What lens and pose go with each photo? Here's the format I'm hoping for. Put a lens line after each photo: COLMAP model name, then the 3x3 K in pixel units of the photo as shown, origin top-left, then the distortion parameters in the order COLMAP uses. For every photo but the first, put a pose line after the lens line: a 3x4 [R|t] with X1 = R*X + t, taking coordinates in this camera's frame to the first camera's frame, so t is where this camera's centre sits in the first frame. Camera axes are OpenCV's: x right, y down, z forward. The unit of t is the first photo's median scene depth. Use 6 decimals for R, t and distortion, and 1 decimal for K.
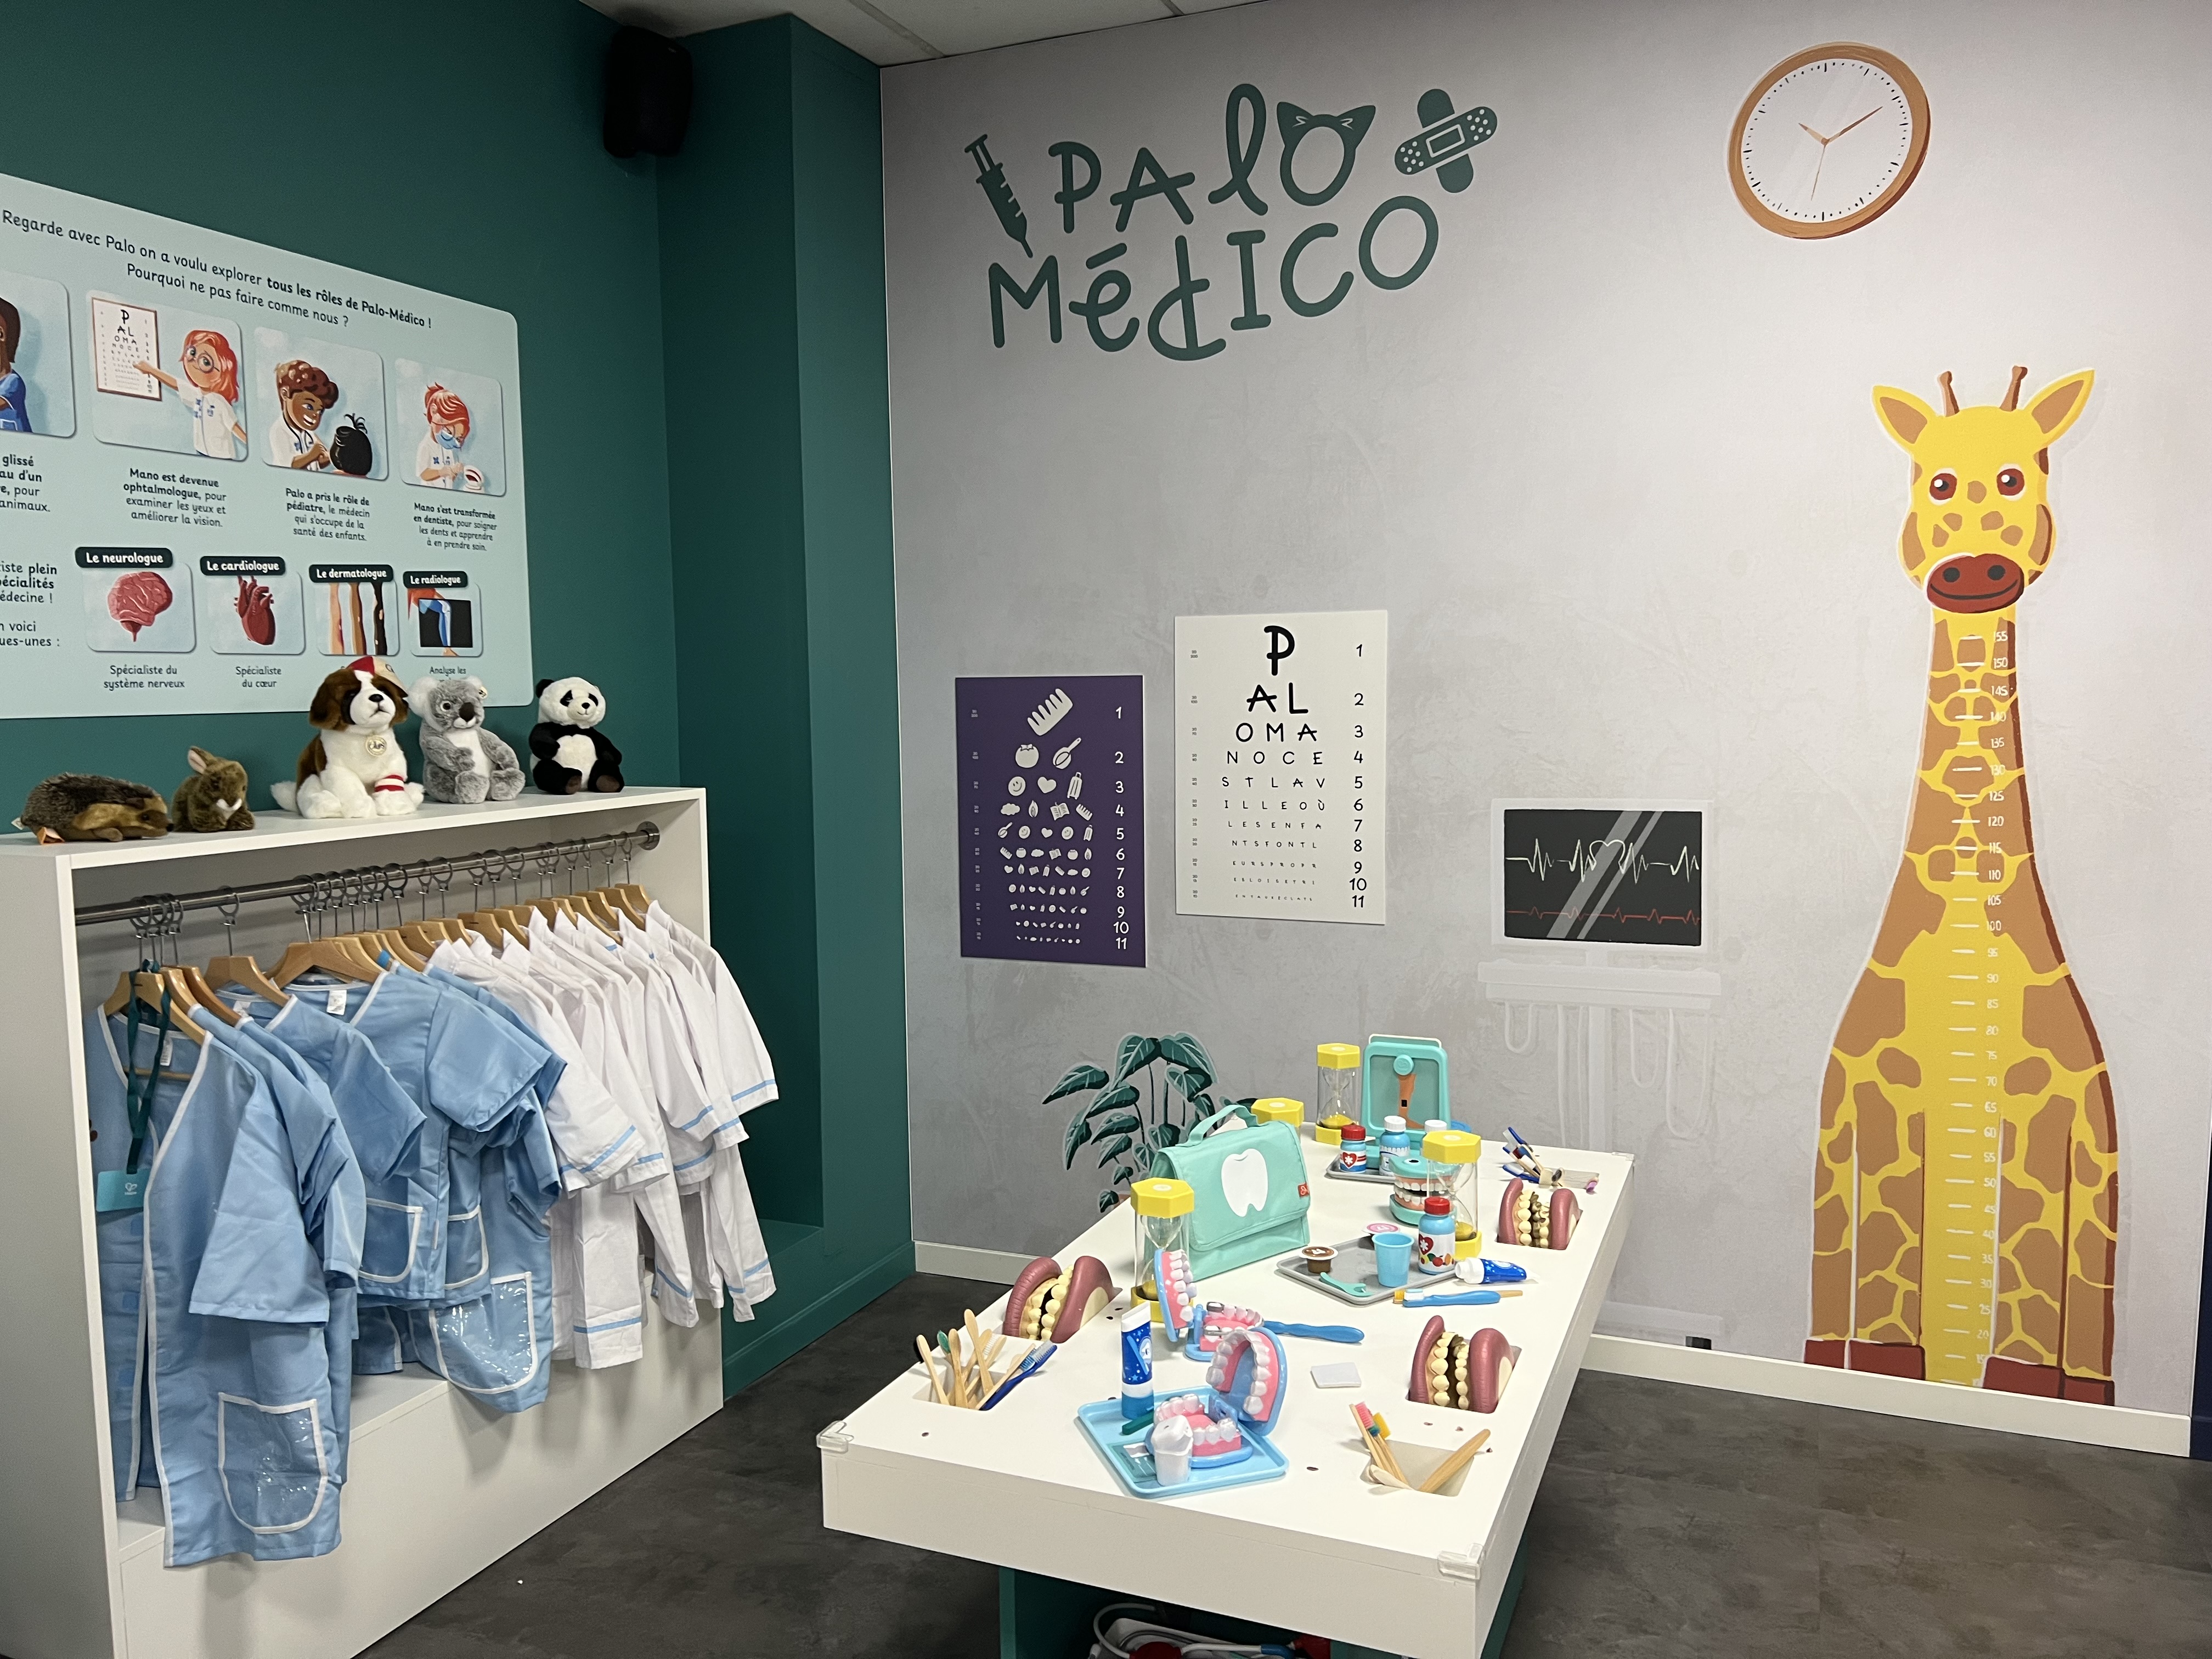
lens RADIAL K [[1669.2, 0, 1095.9], [0, 1669.2, 827.8], [0, 0, 1]] dist [0.051251, -0.056219]
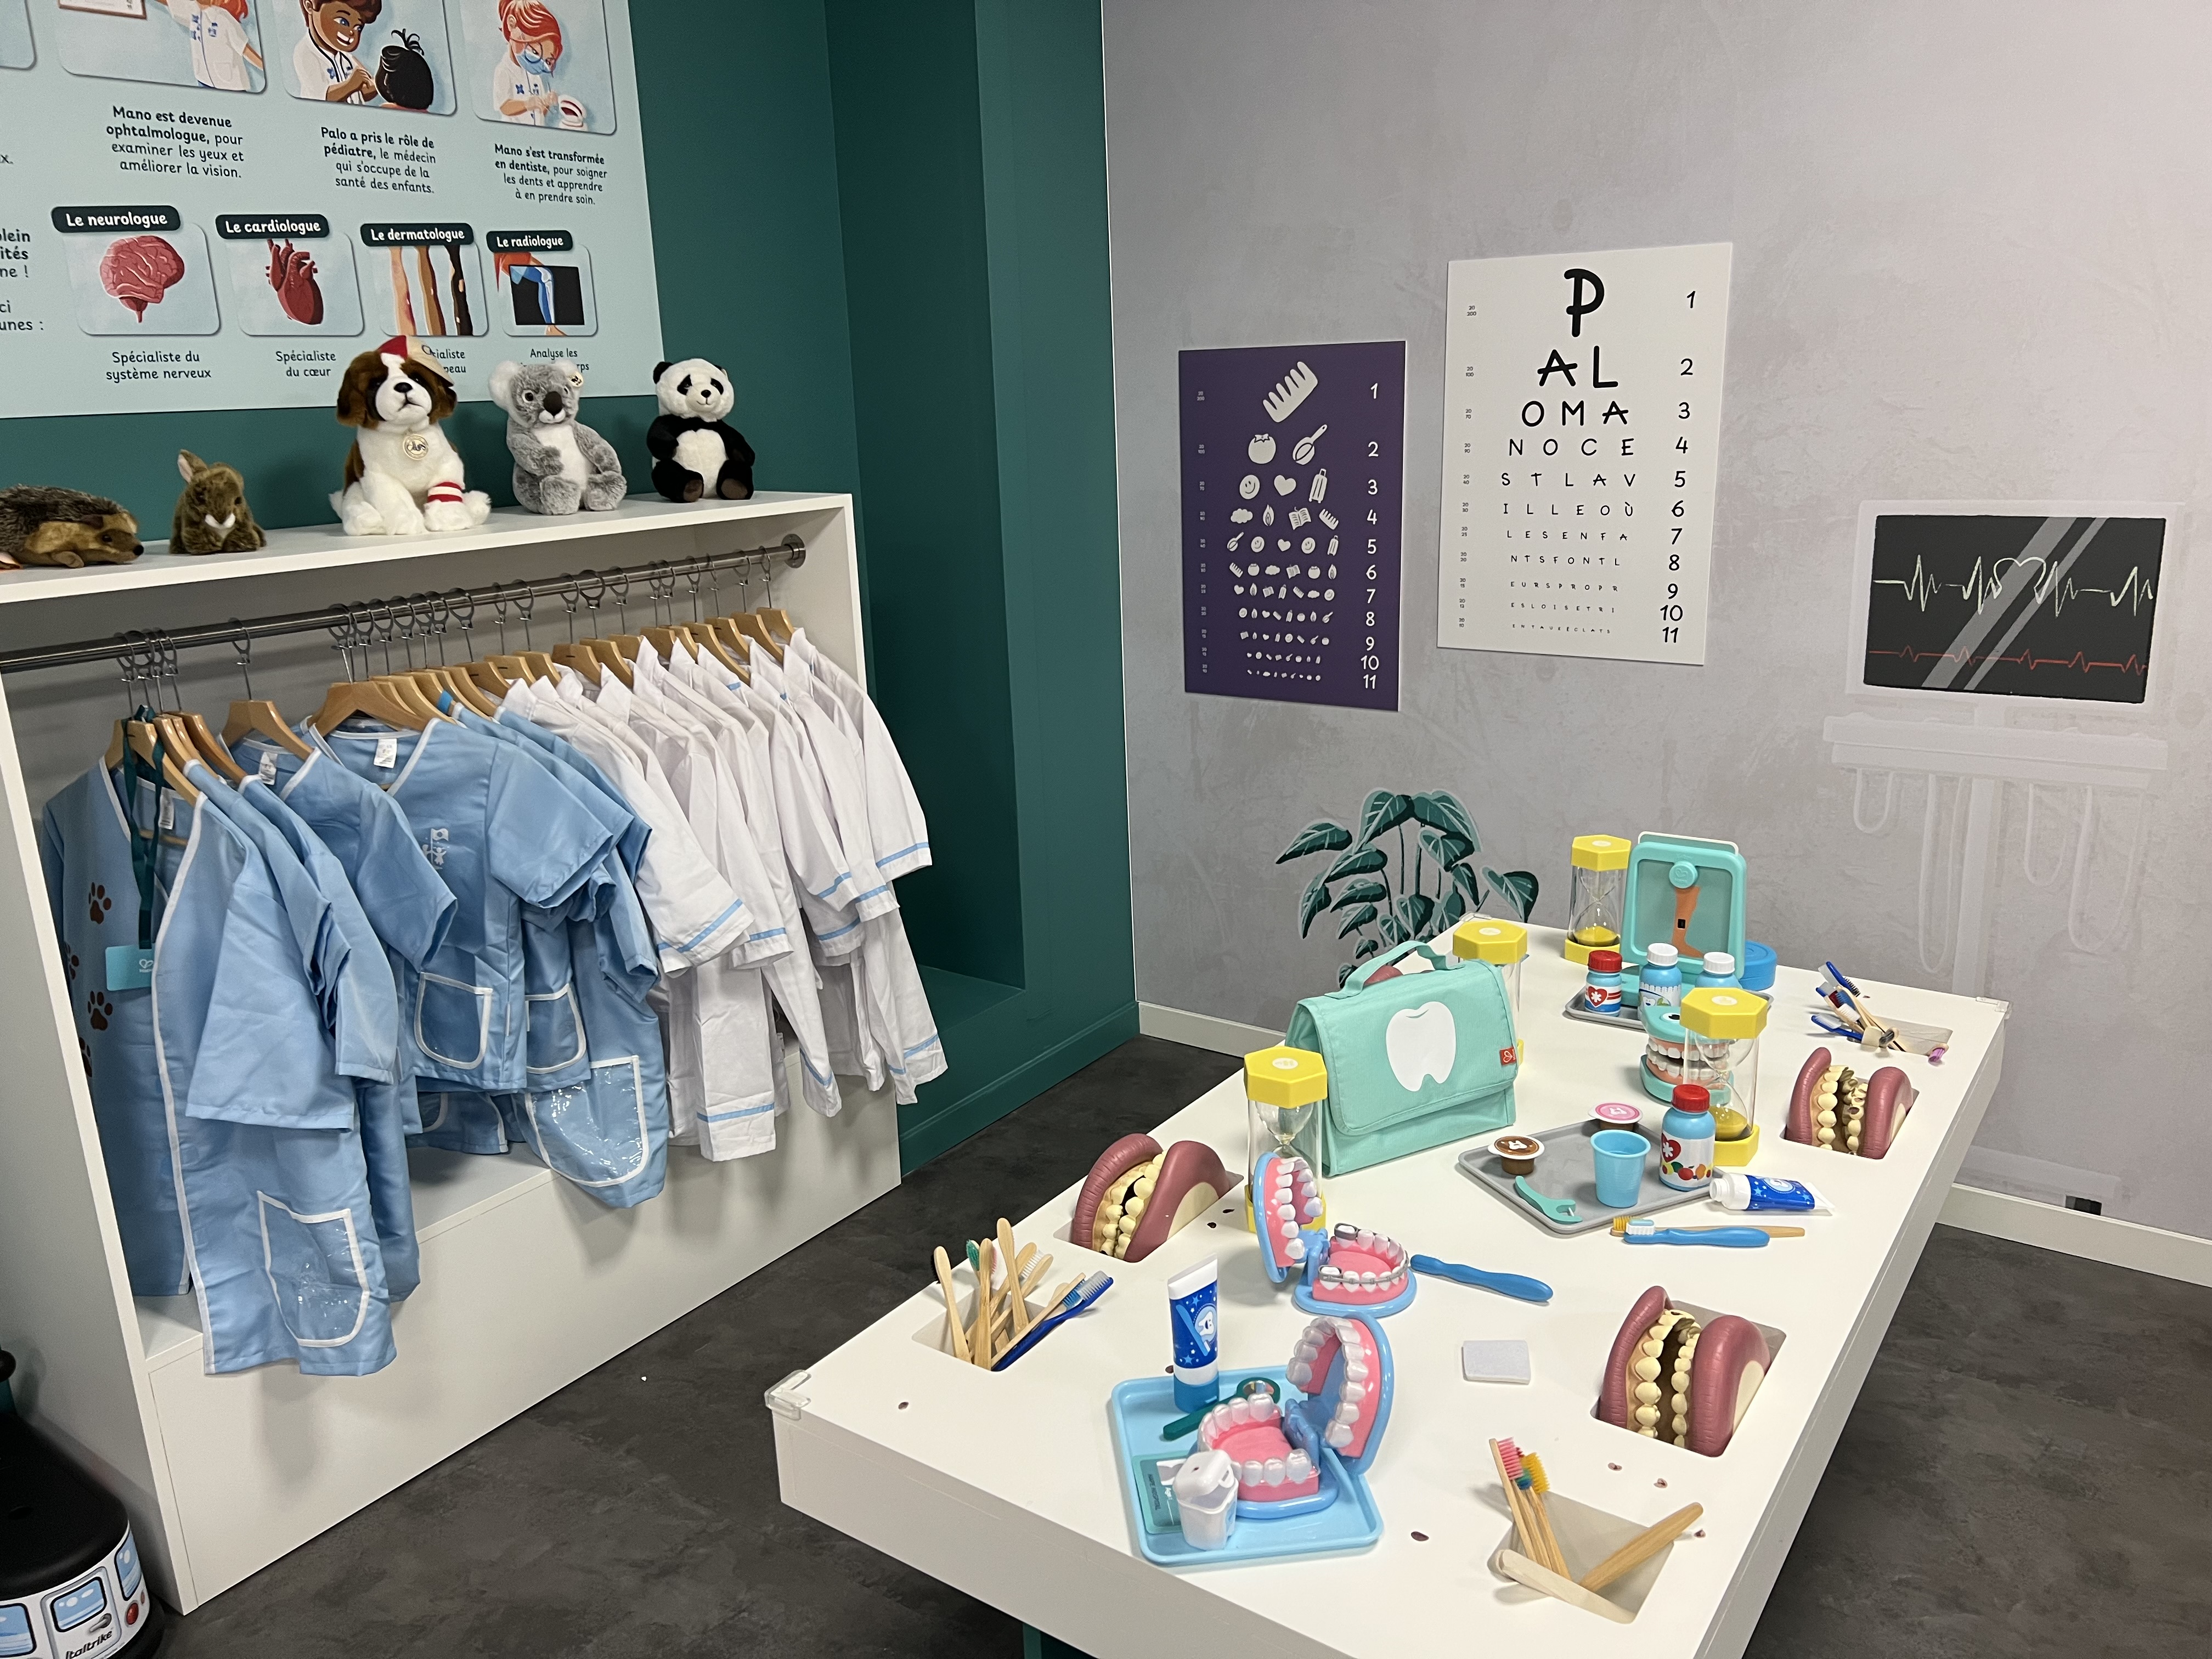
lens RADIAL K [[1669.2, 0, 1112.2], [0, 1669.2, 826.6], [0, 0, 1]] dist [0.051251, -0.056219]
pose [[0.979477, 0.035791, -0.198355, 0.076922], [0.000821, 0.983391, 0.181496, -0.013765], [0.201556, -0.177934, 0.963179, 0.217165]]
